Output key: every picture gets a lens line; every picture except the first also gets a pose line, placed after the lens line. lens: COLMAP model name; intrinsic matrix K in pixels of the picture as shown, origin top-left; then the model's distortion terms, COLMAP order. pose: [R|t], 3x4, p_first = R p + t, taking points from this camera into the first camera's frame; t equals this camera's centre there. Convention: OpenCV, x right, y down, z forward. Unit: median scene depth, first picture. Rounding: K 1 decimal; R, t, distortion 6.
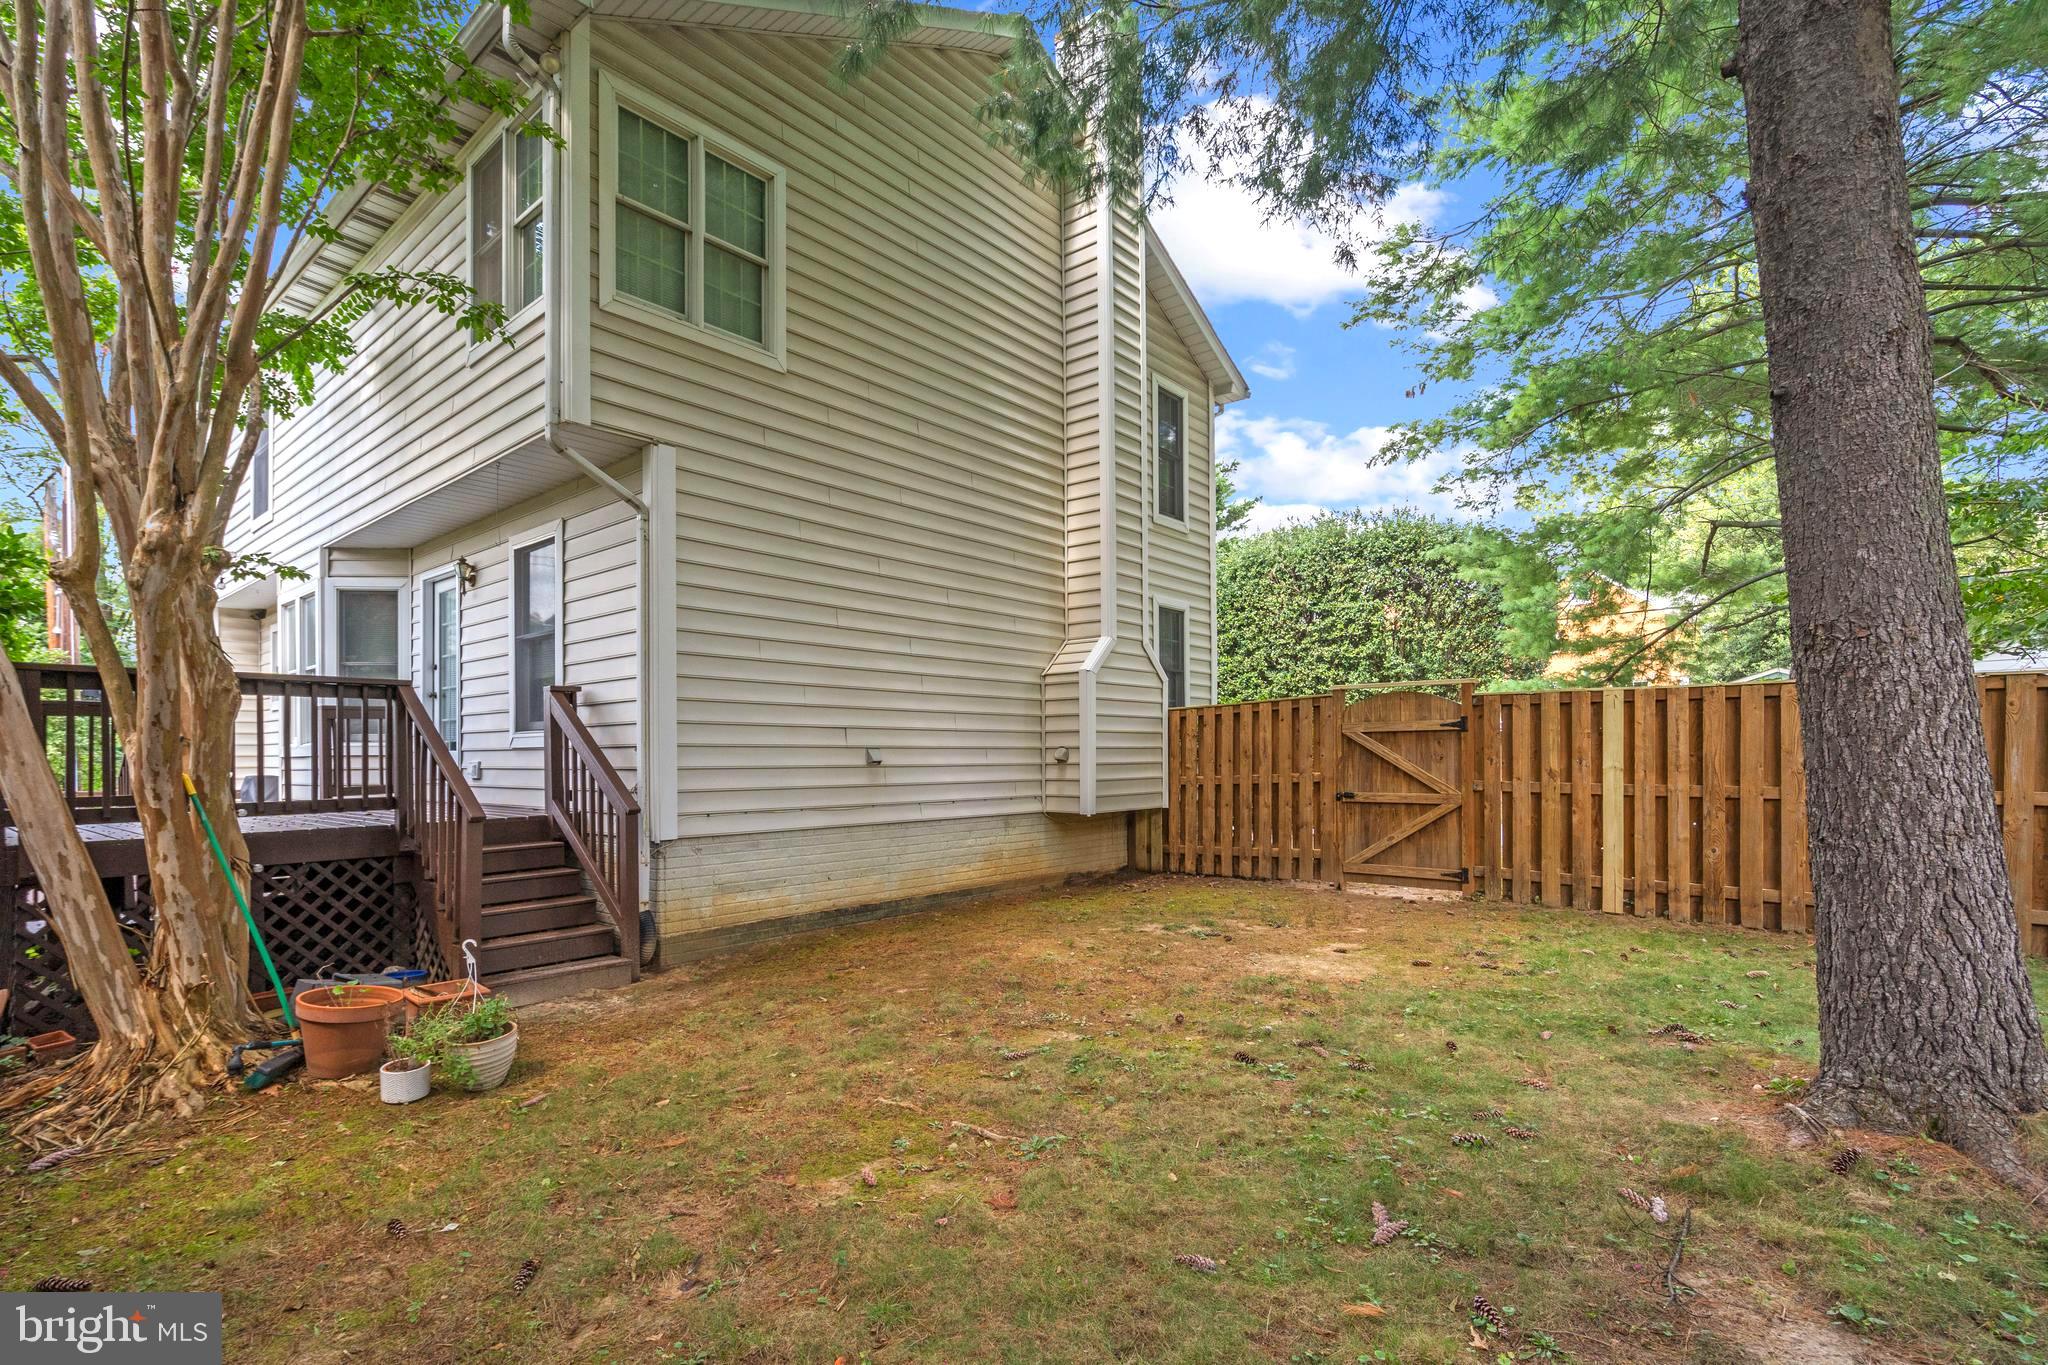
lens RADIAL K [[940.9, 0, 1029.9], [0, 940.9, 749.8], [0, 0, 1]] dist [-0.000560, -0.000024]
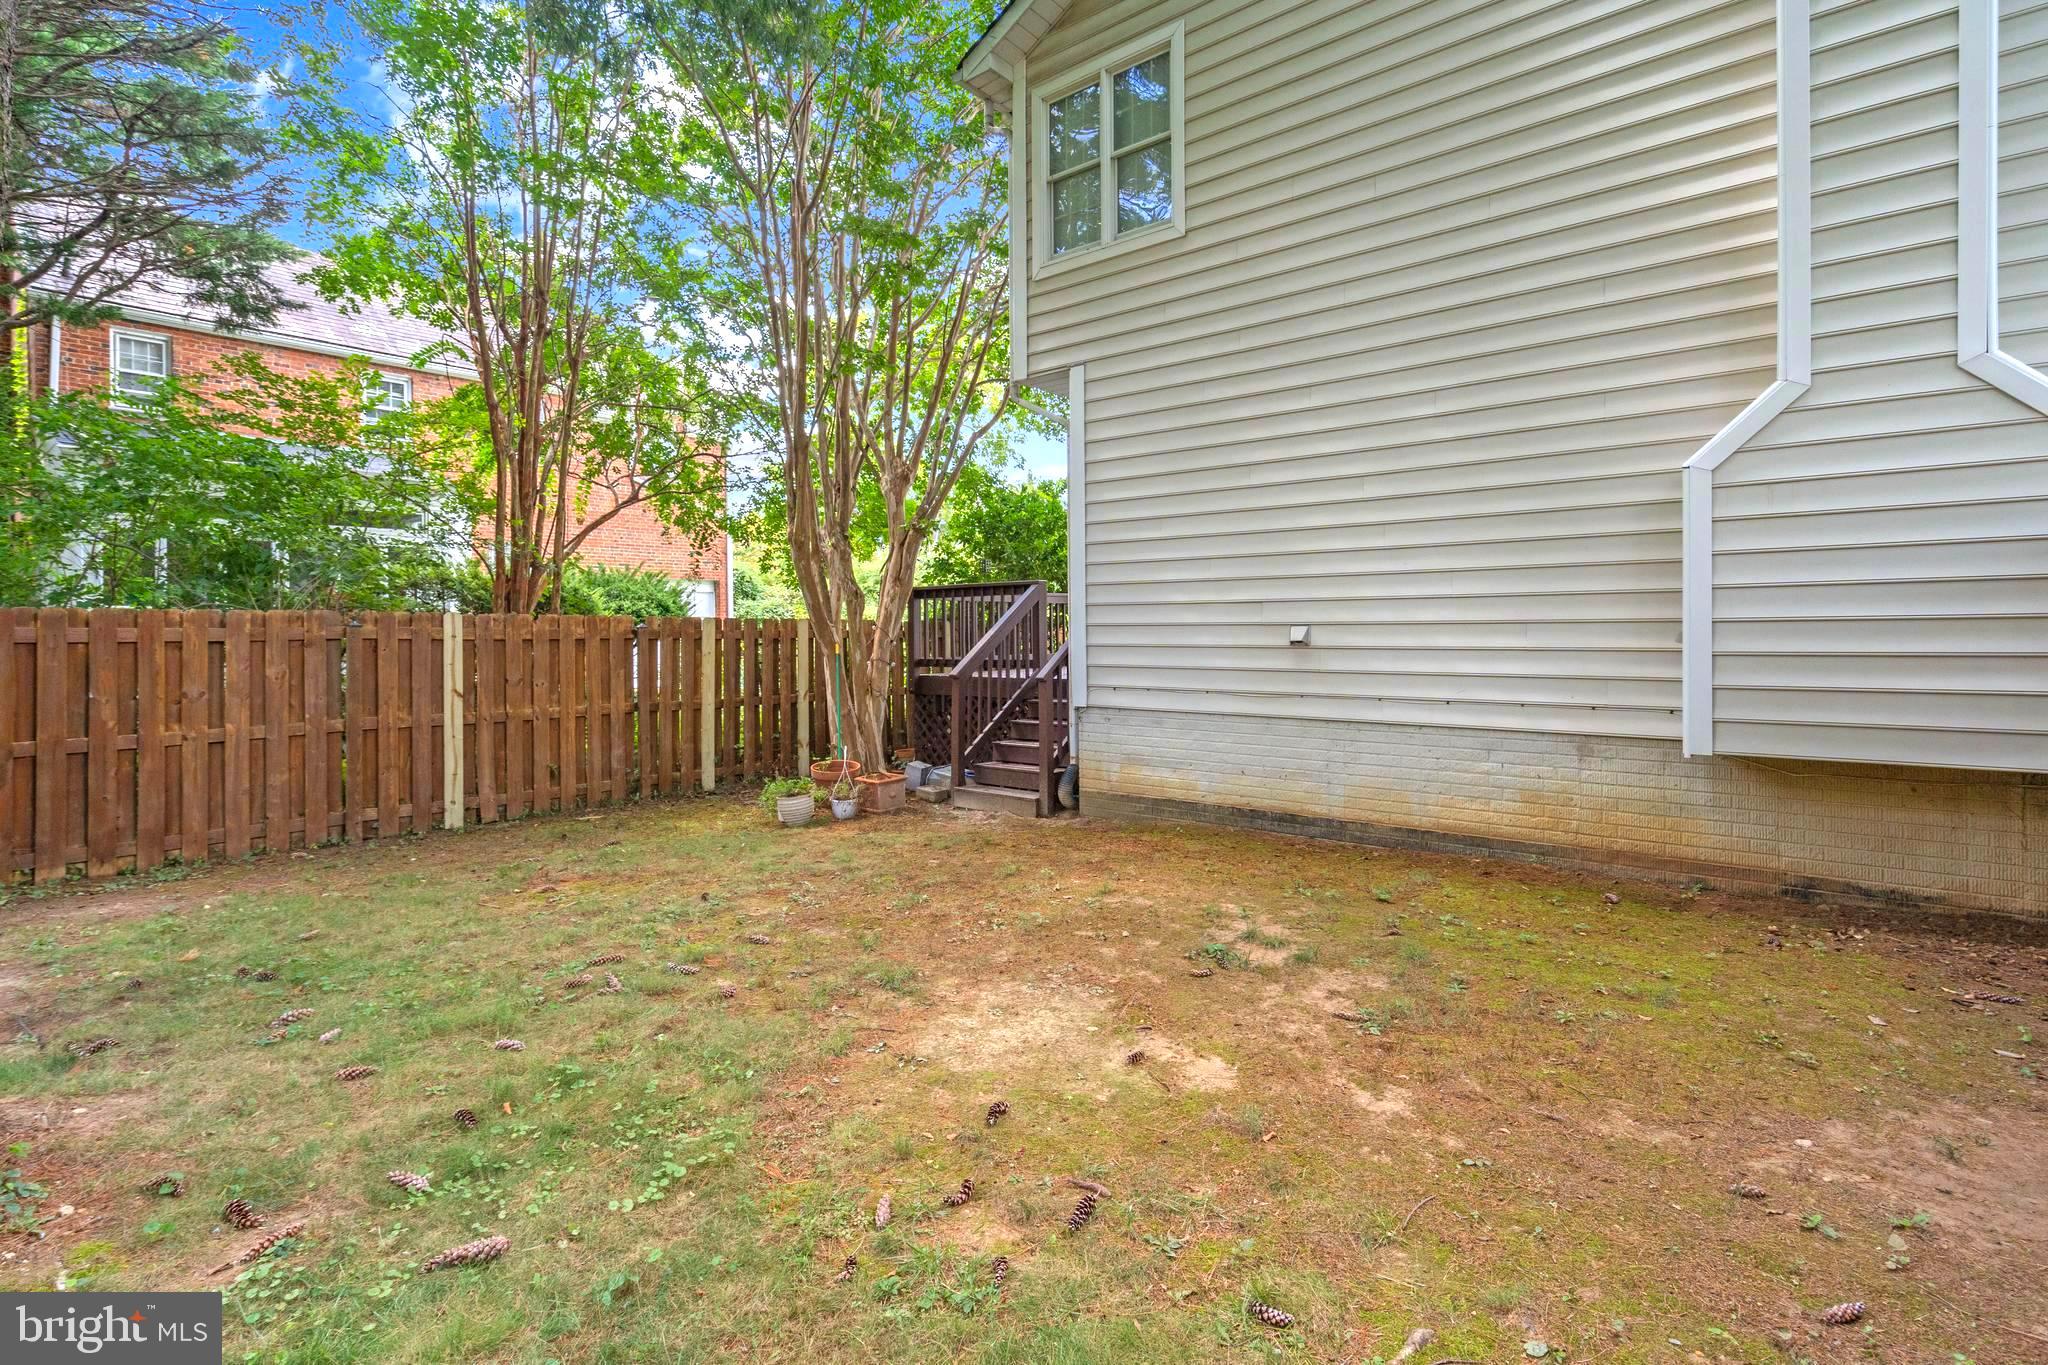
lens RADIAL K [[955.3, 0, 1024.1], [0, 955.3, 620.4], [0, 0, 1]] dist [-0.000059, -0.000058]
pose [[0.030494, 0.002081, -0.999533, 0.747943], [0.019900, 0.999798, 0.002689, -0.014491], [0.999337, -0.019973, 0.030447, 0.846027]]
